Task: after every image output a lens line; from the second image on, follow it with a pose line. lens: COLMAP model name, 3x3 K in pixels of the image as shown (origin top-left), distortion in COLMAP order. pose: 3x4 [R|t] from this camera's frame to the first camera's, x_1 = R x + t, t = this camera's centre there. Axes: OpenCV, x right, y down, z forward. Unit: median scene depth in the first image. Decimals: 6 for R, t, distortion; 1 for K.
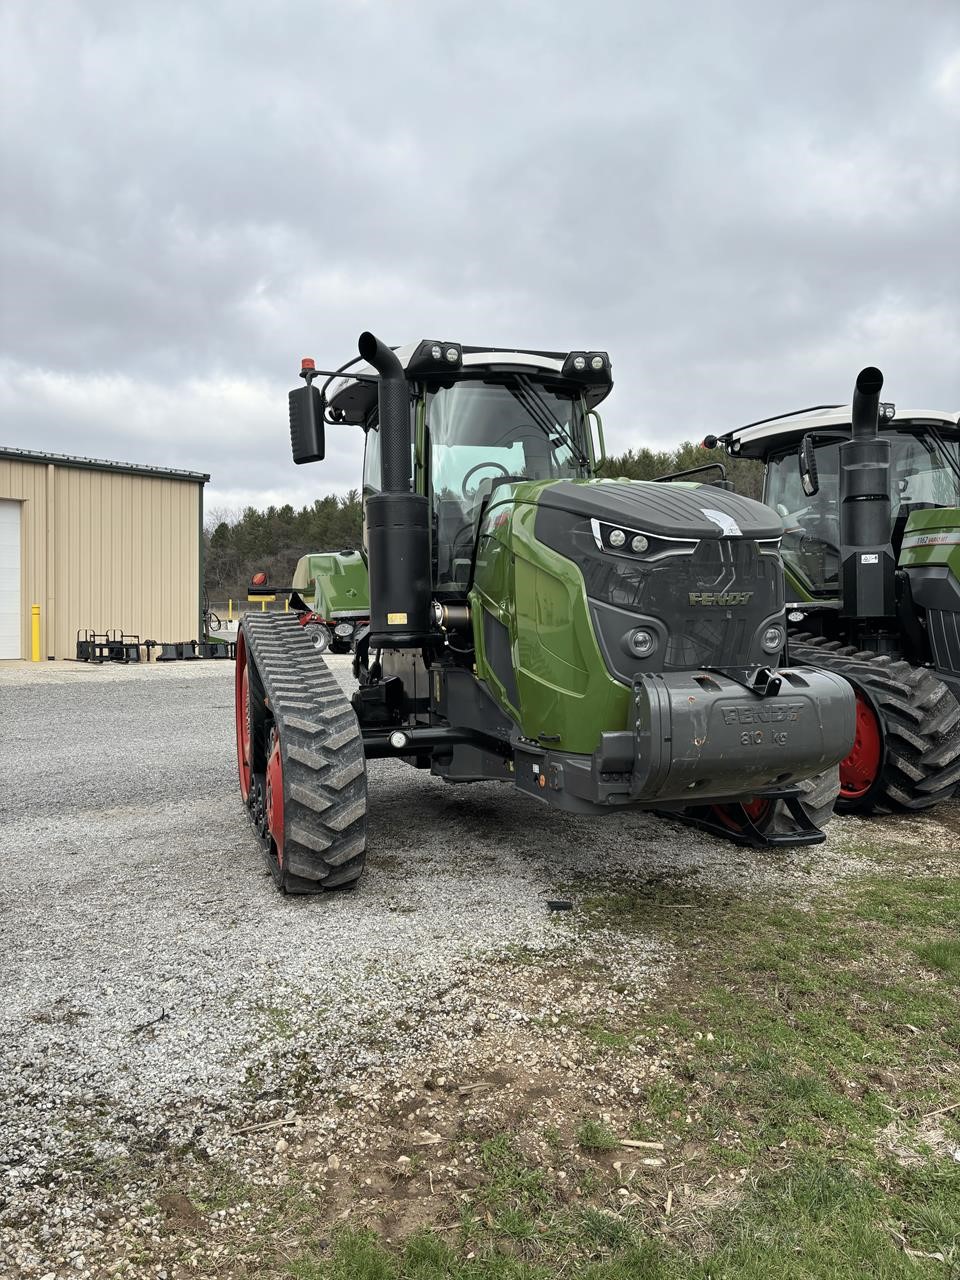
lens RADIAL K [[981.2, 0, 496.9], [0, 981.2, 625.6], [0, 0, 1]] dist [0.069557, -0.104767]
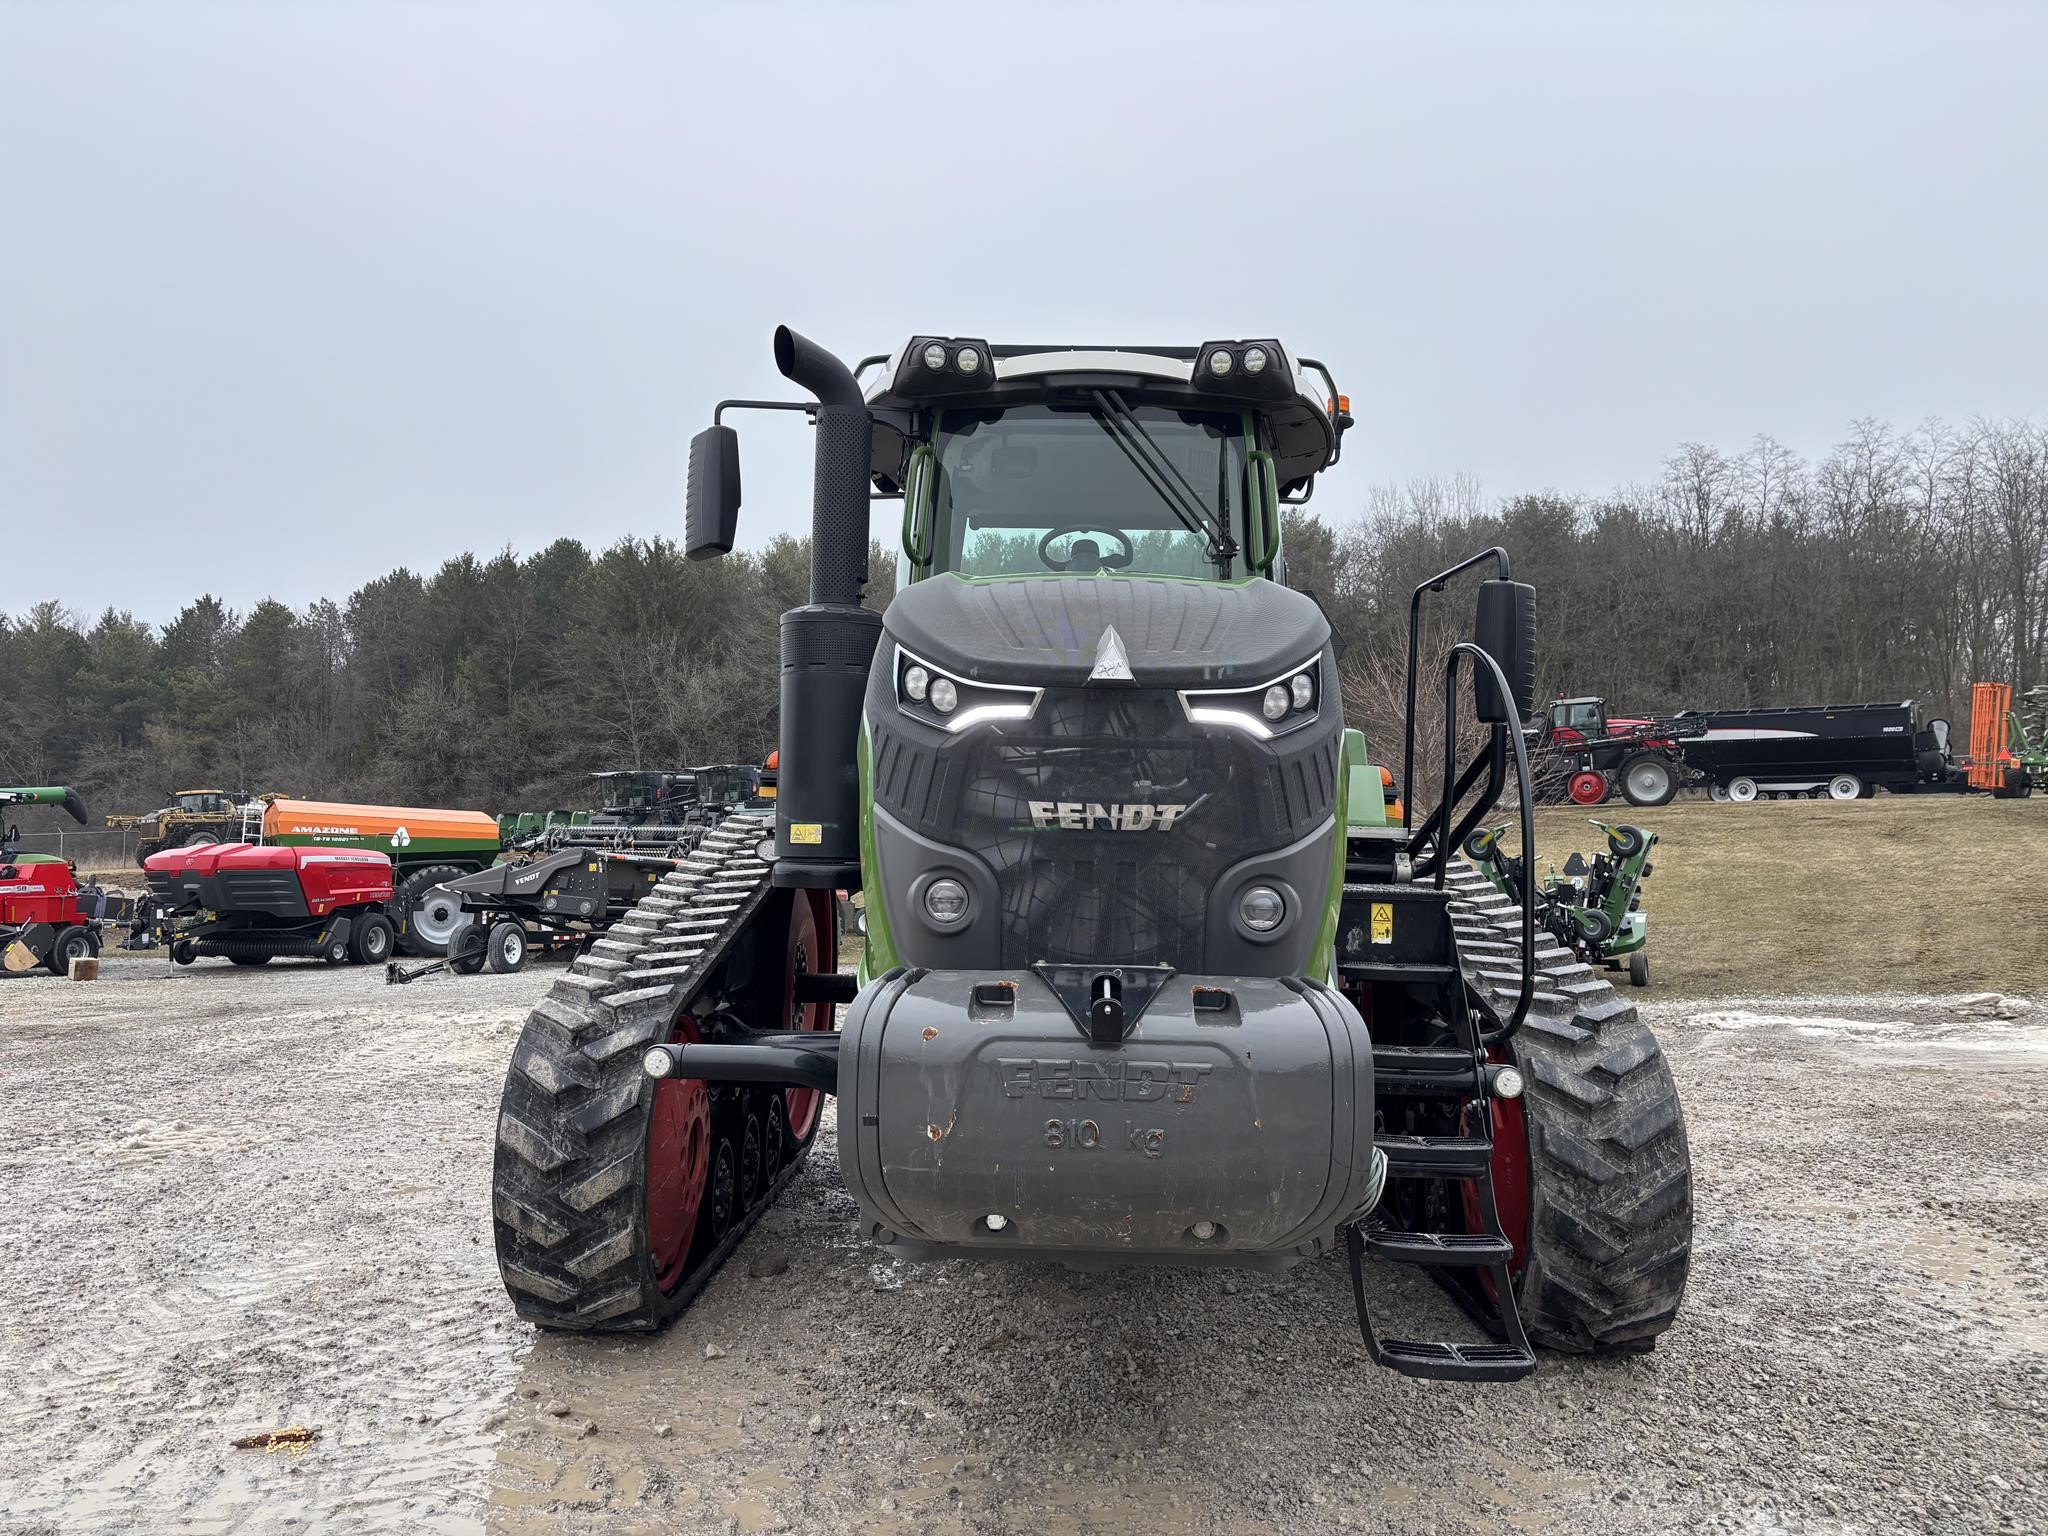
lens RADIAL K [[1570.0, 0, 1018.5], [0, 1570.0, 736.7], [0, 0, 1]] dist [0.069557, -0.104767]
pose [[0.938825, 0.021759, -0.343706, 0.287377], [-0.044763, 0.997246, -0.059137, -0.012461], [0.341473, 0.070905, 0.937213, 0.192512]]
